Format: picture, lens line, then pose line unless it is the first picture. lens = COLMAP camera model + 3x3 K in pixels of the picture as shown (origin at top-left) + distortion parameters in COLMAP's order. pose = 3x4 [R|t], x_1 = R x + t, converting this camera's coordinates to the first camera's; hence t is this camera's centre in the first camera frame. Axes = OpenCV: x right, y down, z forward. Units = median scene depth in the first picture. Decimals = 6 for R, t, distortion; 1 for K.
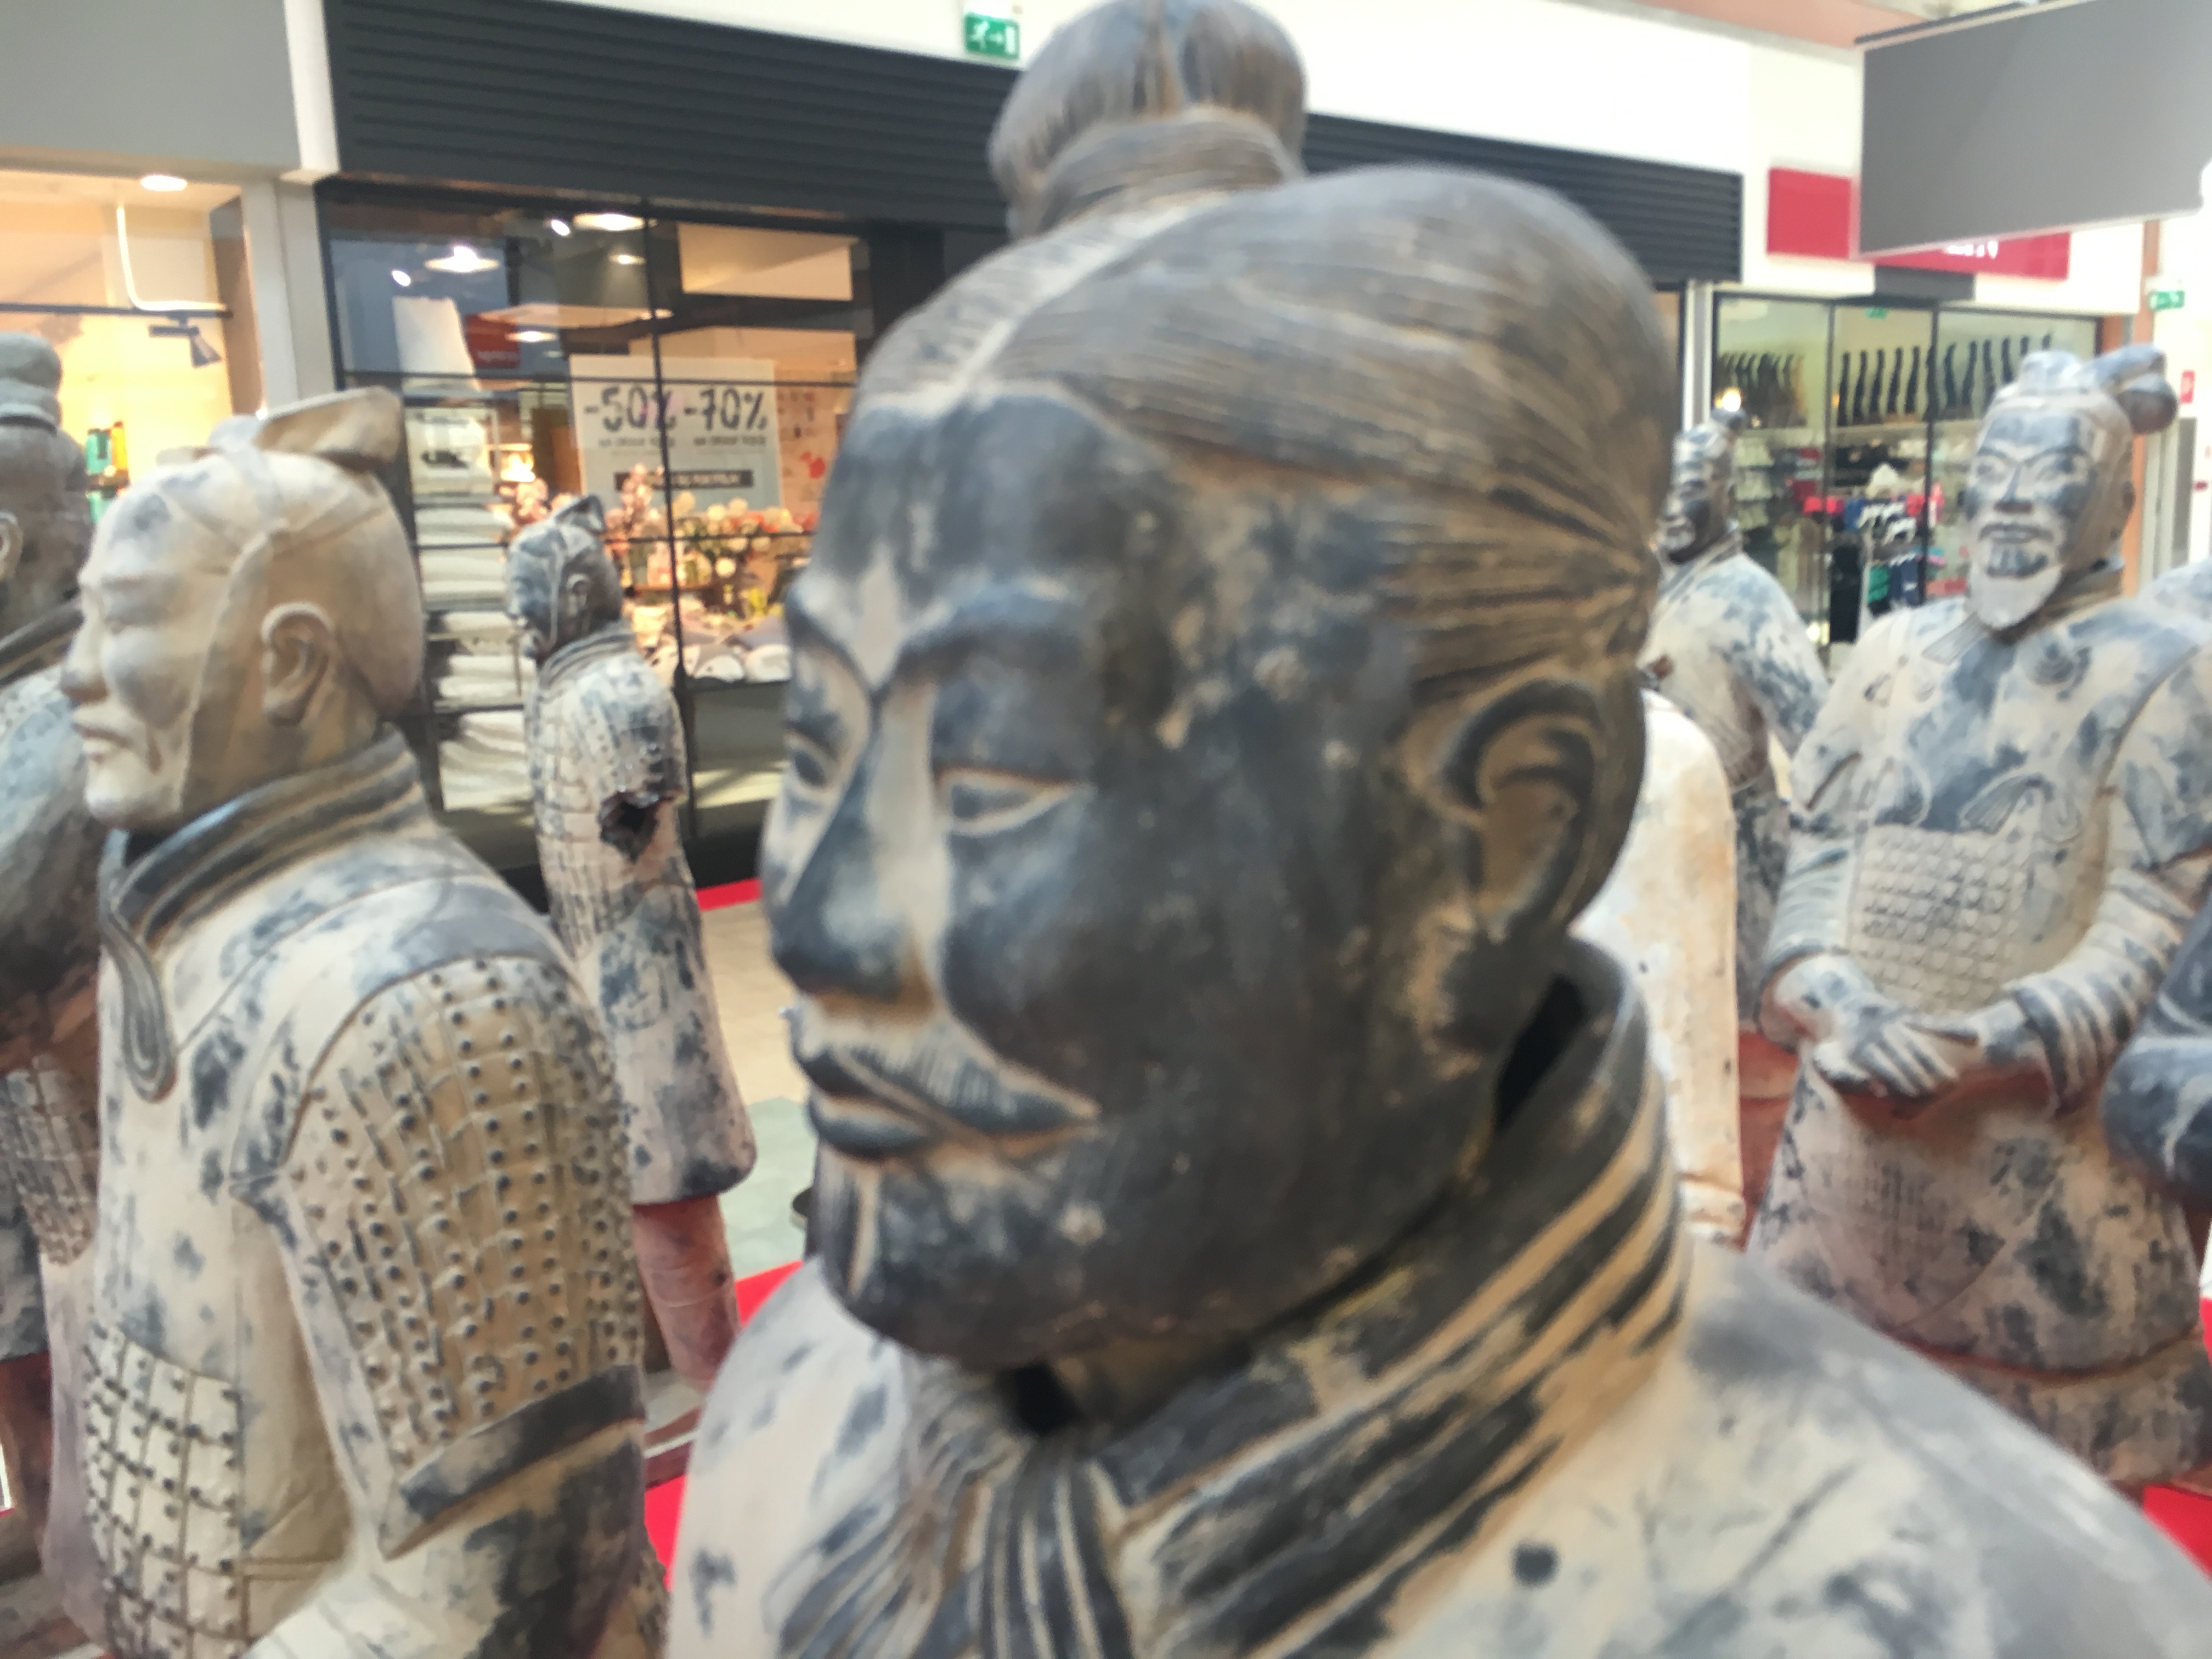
lens RADIAL K [[1901.8, 0, 1100.5], [0, 1901.8, 809.0], [0, 0, 1]] dist [0.077218, -0.106777]
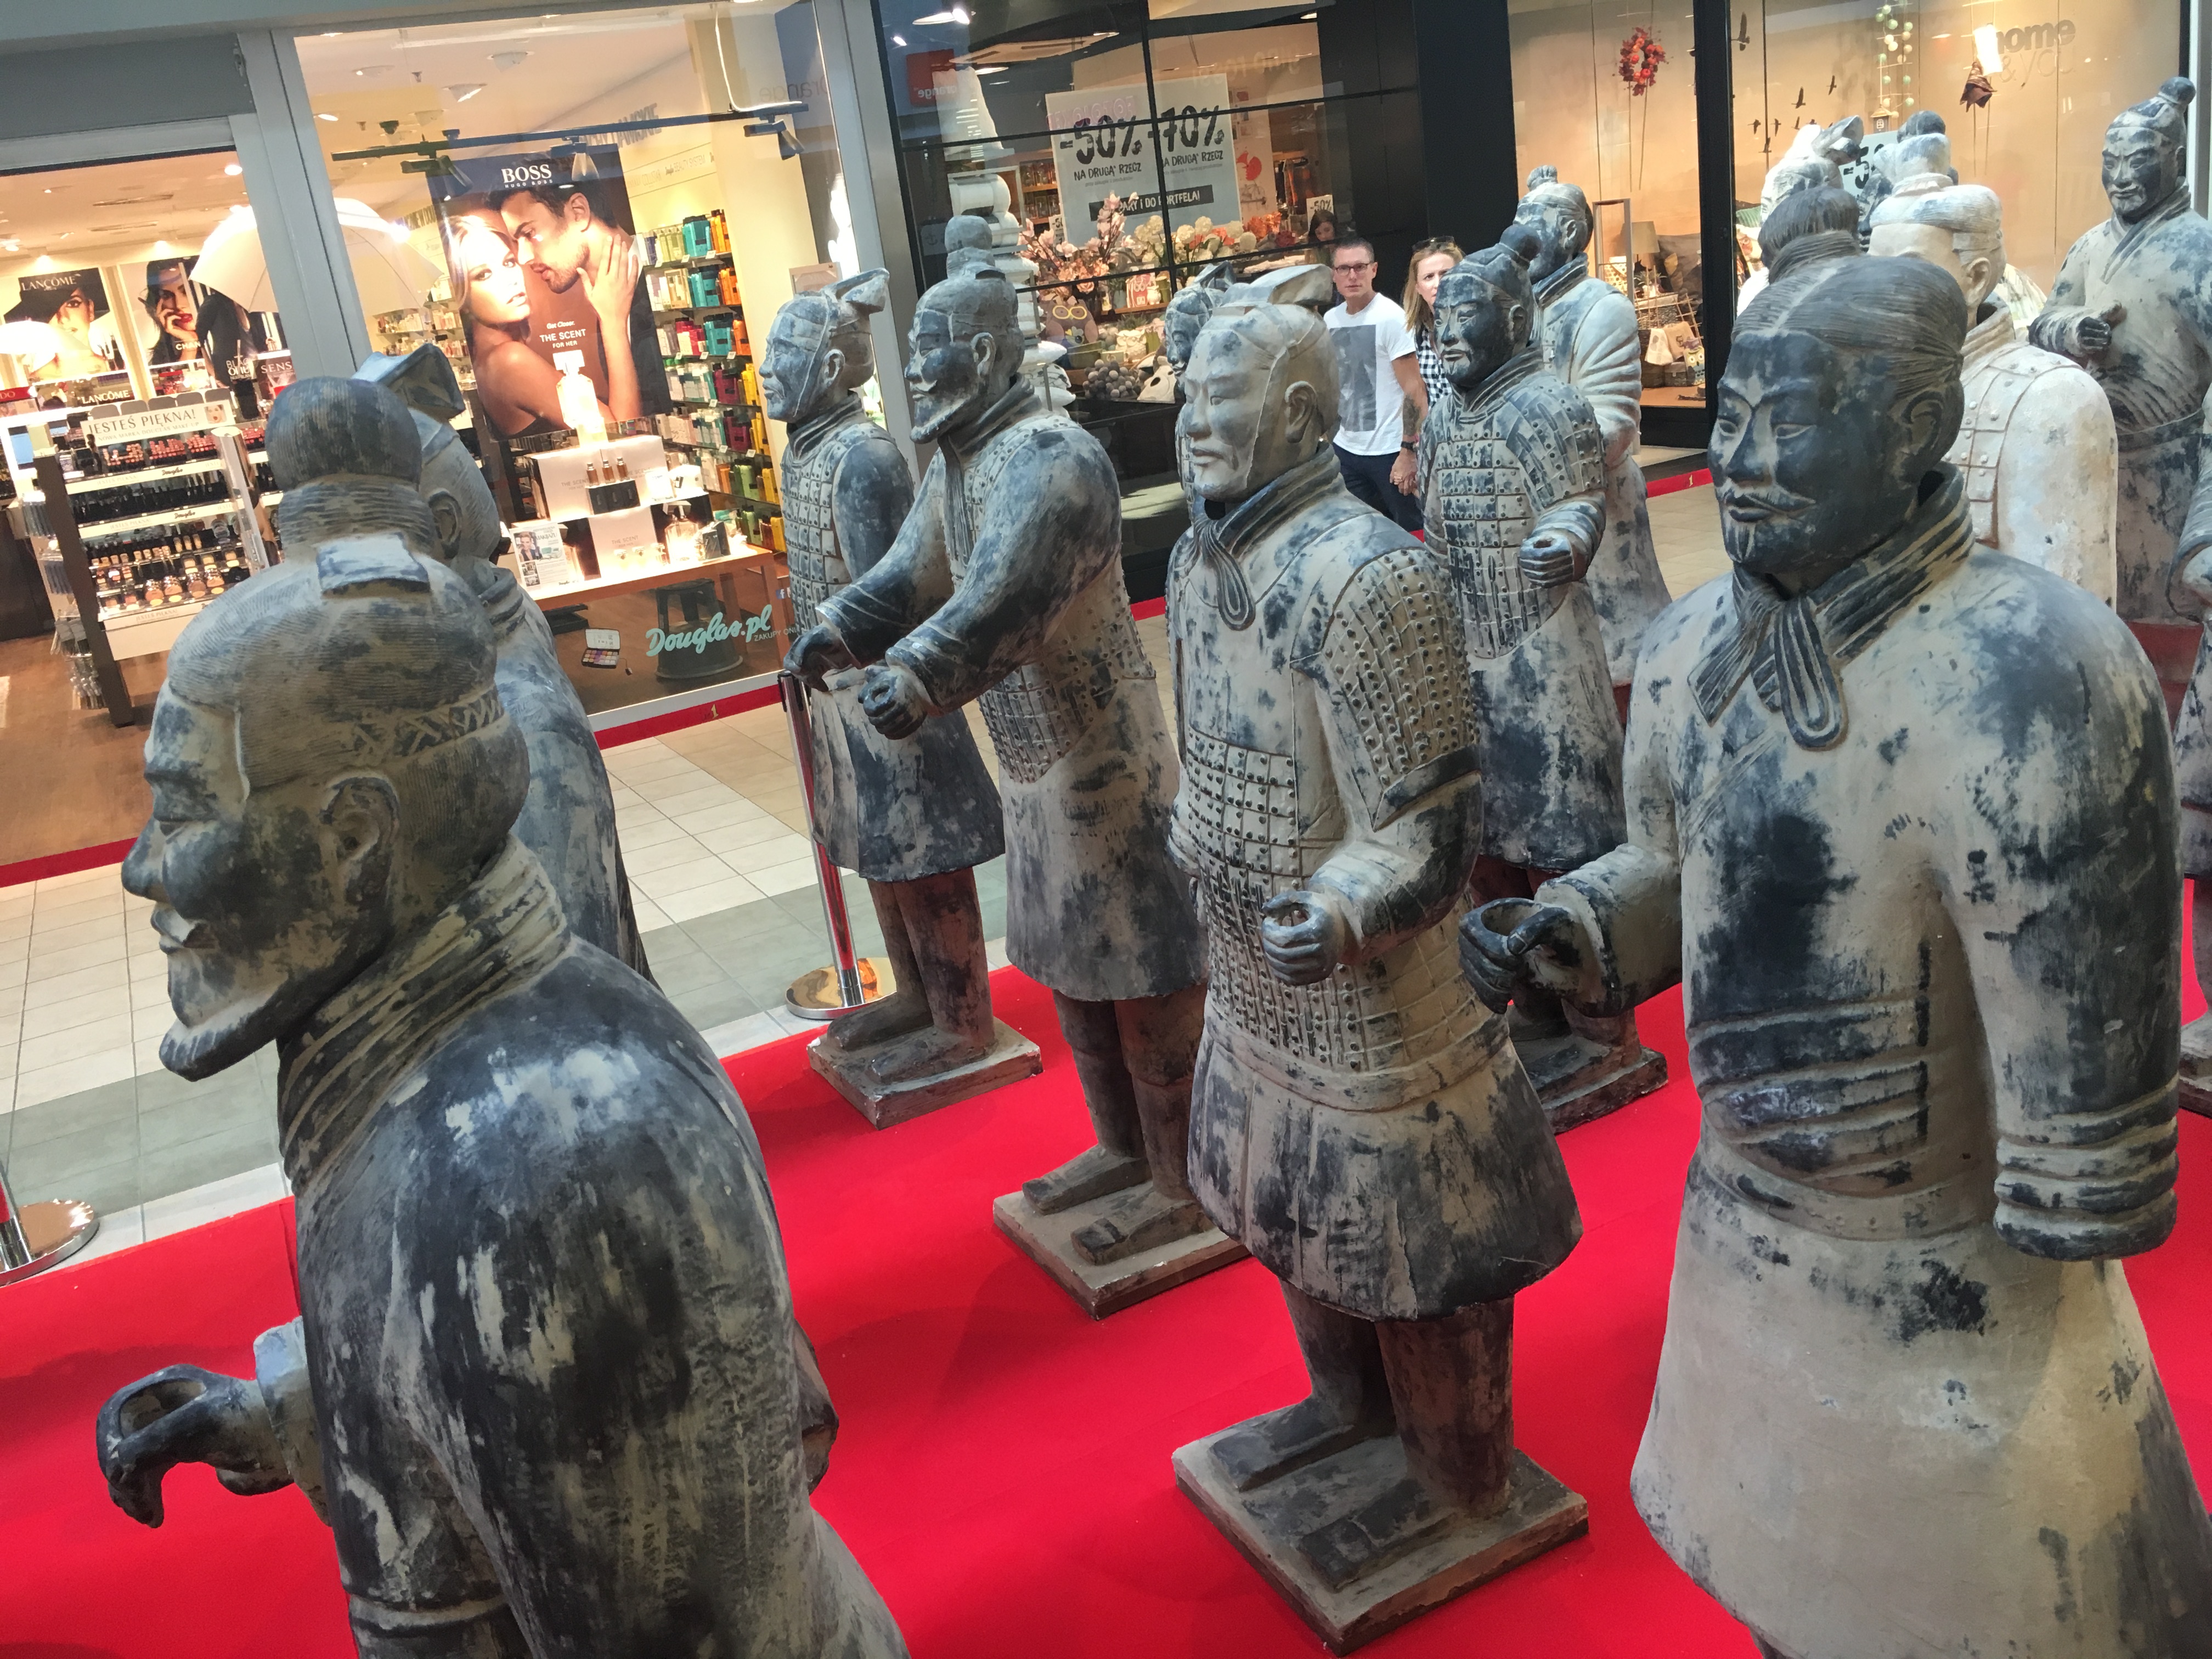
lens RADIAL K [[1910.4, 0, 1093.3], [0, 1910.4, 813.9], [0, 0, 1]] dist [0.074059, -0.094882]
pose [[0.973614, -0.029796, -0.226249, -0.191346], [0.064844, 0.986694, 0.149099, 0.029856], [0.218796, -0.159835, 0.962591, -1.124432]]
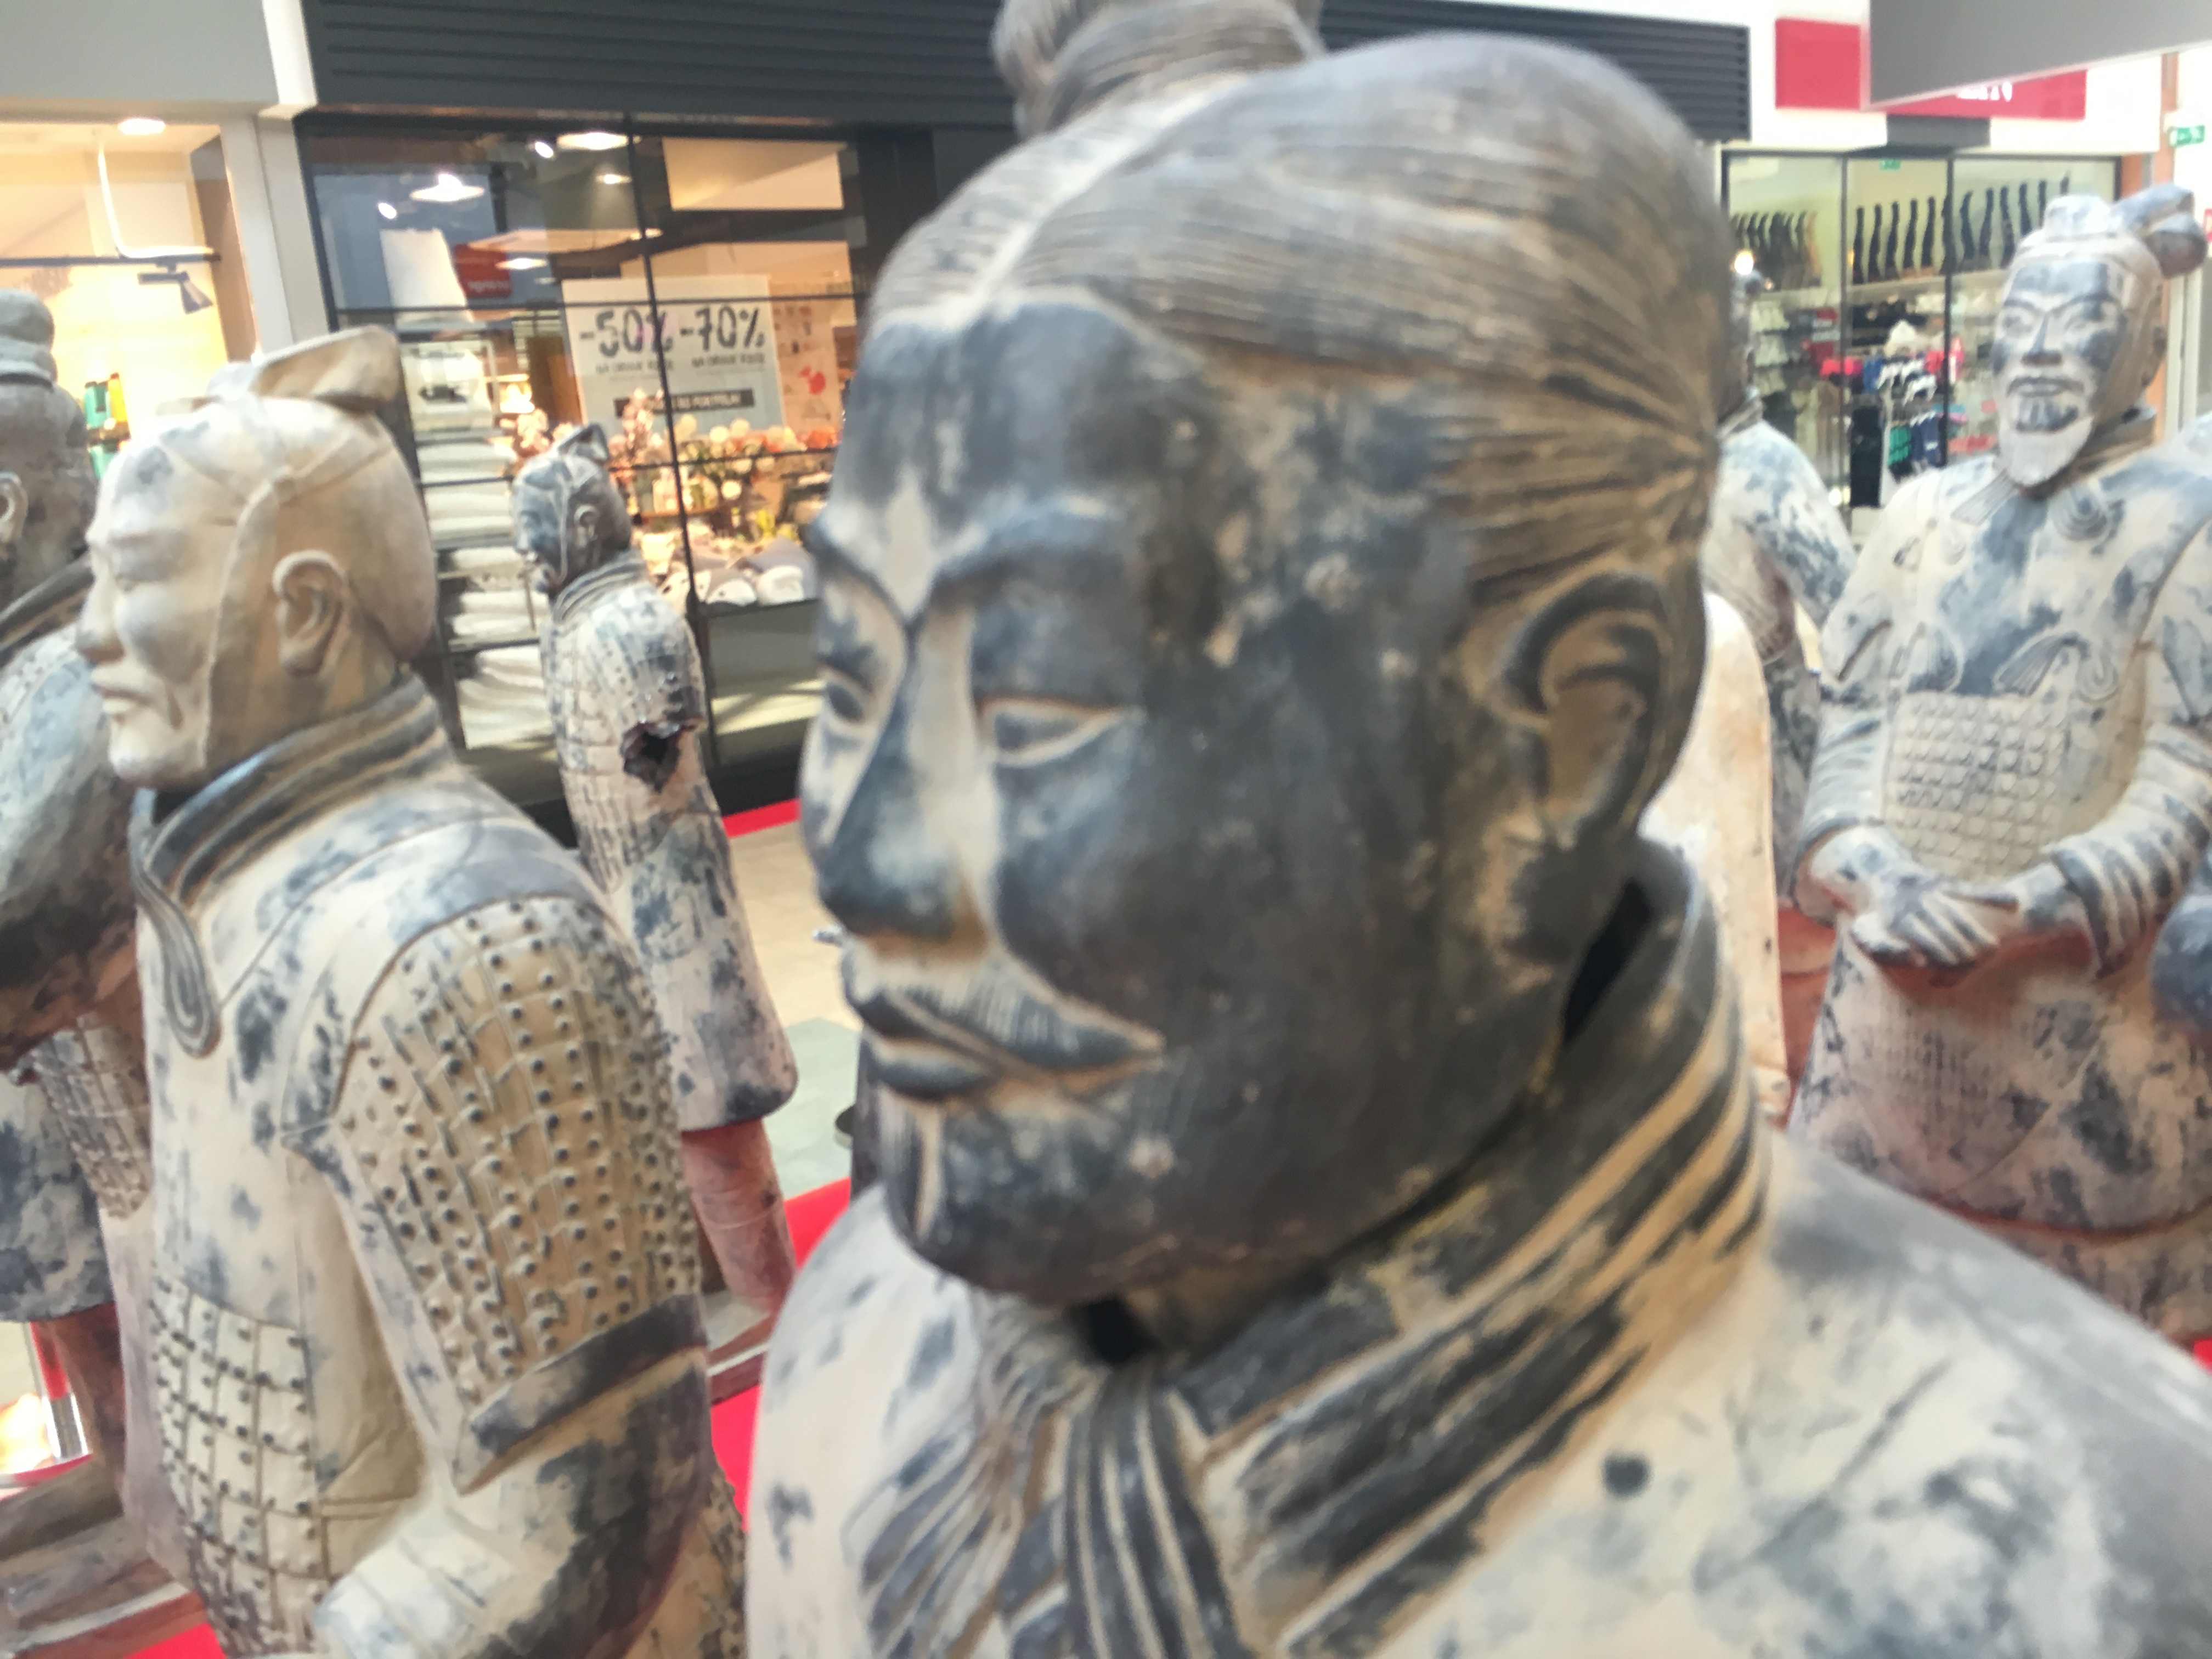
lens RADIAL K [[1910.4, 0, 1093.3], [0, 1910.4, 813.9], [0, 0, 1]] dist [0.074059, -0.094882]
pose [[0.998694, -0.048245, -0.016832, -0.004378], [0.049043, 0.997509, 0.050695, -0.002841], [0.014344, -0.051454, 0.998572, 0.008530]]
